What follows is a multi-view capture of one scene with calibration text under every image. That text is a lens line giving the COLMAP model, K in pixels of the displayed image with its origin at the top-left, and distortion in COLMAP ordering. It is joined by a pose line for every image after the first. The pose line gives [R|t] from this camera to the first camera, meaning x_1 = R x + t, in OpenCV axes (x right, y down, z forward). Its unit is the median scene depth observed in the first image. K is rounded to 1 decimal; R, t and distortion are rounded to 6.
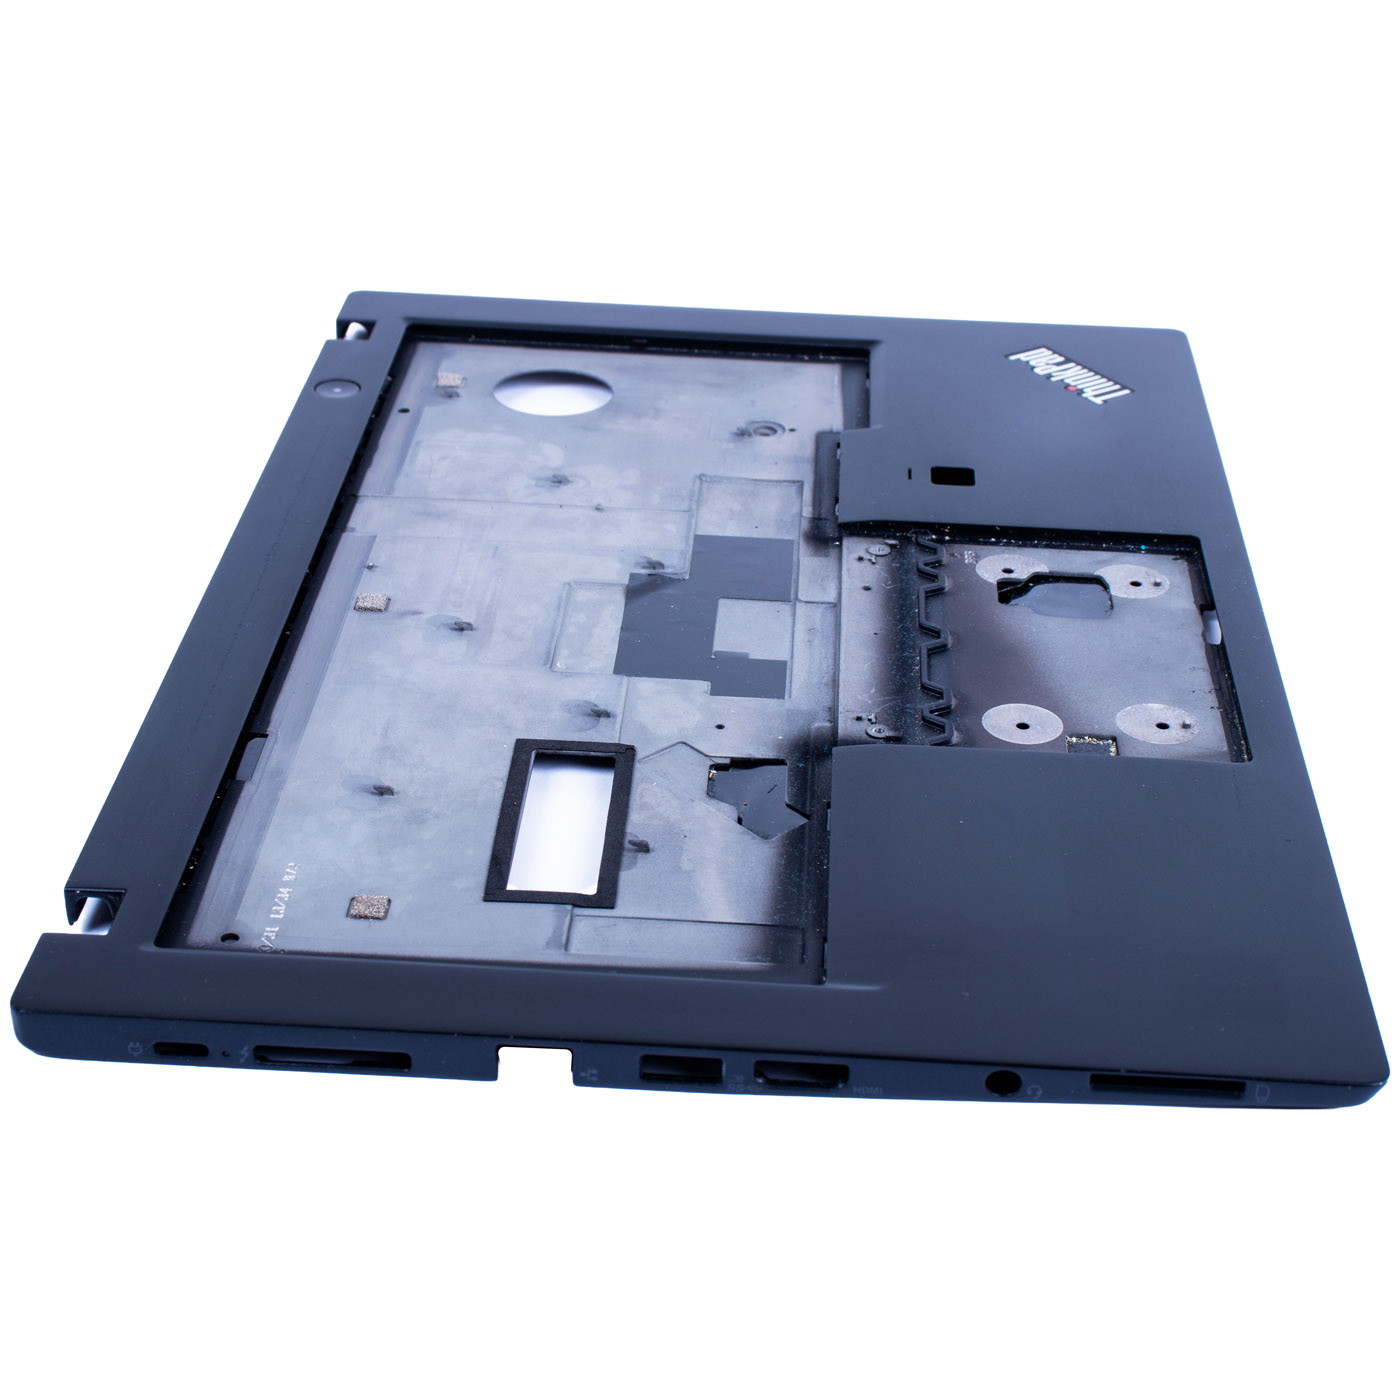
lens RADIAL K [[2700.2, 0, 700.0], [0, 2700.2, 700.0], [0, 0, 1]] dist [0.143470, -0.072409]
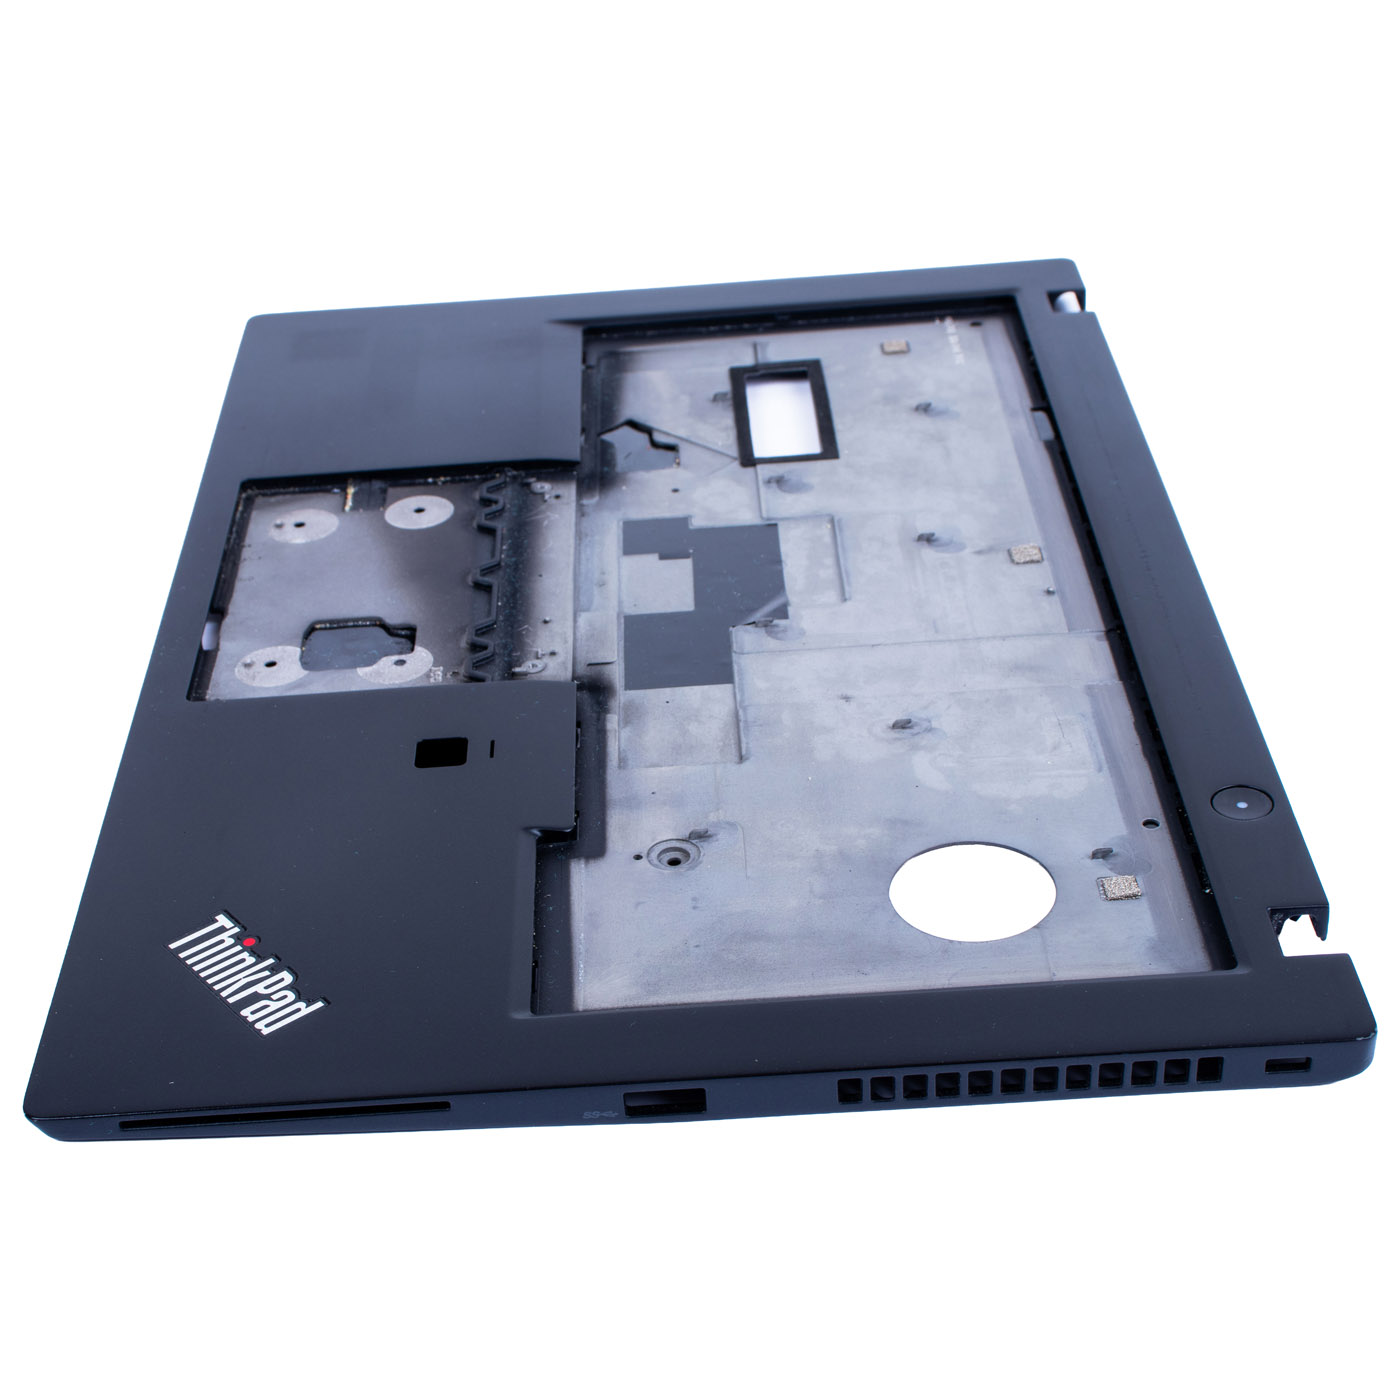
lens RADIAL K [[2608.4, 0, 665.4], [0, 2608.4, 700.2], [0, 0, 1]] dist [0.070894, 0.100466]
pose [[-0.996581, 0.067737, -0.047301, 0.067225], [-0.008820, 0.482024, 0.876113, -0.884081], [0.082145, 0.873535, -0.479779, 1.518435]]
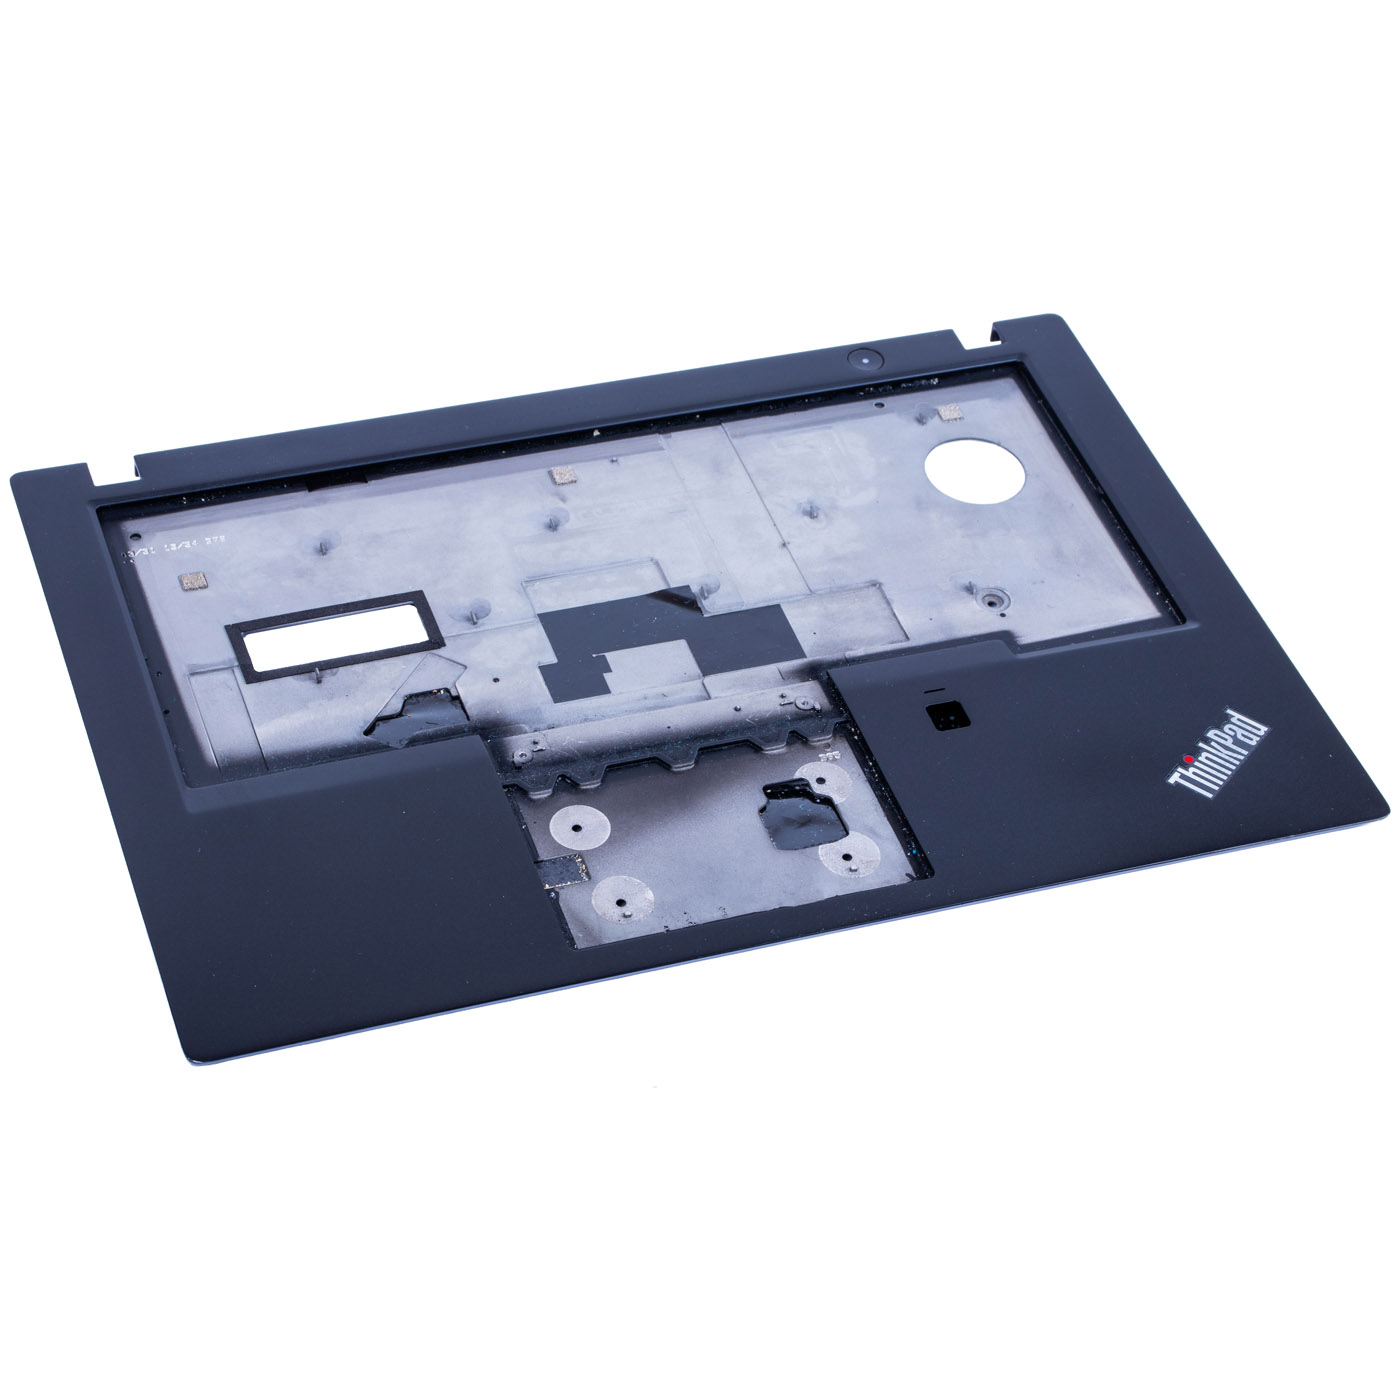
lens RADIAL K [[3218.3, 0, 637.4], [0, 3218.3, 699.3], [0, 0, 1]] dist [0.258835, 0.089796]
pose [[0.367999, 0.652010, -0.662917, 1.060431], [-0.505933, 0.738578, 0.445572, -0.705606], [0.780133, 0.171422, 0.601670, 0.058368]]
